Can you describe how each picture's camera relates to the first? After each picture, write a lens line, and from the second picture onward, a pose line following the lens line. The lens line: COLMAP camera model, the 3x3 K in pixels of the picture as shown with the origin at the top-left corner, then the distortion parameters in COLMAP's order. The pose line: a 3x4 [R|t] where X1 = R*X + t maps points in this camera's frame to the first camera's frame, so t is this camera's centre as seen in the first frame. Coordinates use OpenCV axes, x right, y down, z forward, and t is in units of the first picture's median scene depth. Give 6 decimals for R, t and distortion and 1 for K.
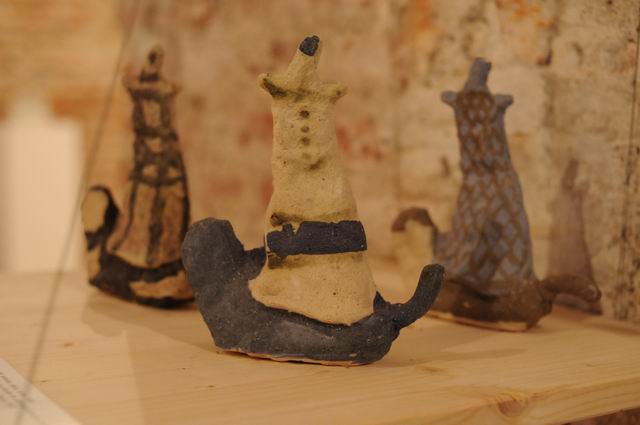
lens RADIAL K [[1004.5, 0, 320.0], [0, 1004.5, 212.5], [0, 0, 1]] dist [-0.070870, 0.007524]
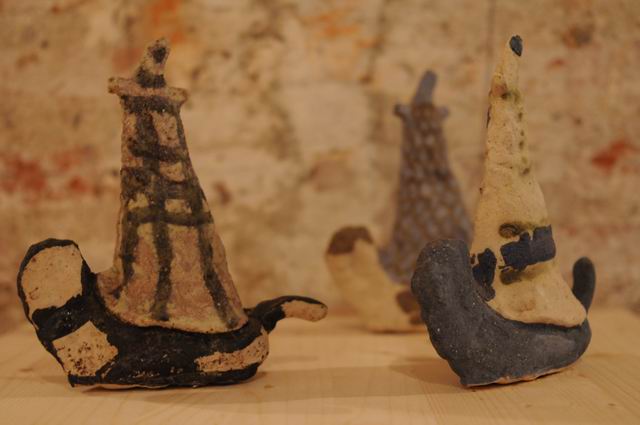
lens RADIAL K [[1004.5, 0, 320.0], [0, 1004.5, 212.5], [0, 0, 1]] dist [-0.070870, 0.007524]
pose [[0.554114, -0.075135, 0.829043, -0.724377], [0.120639, 0.992653, 0.009330, -0.031008], [-0.823653, 0.094845, 0.559107, 0.500399]]
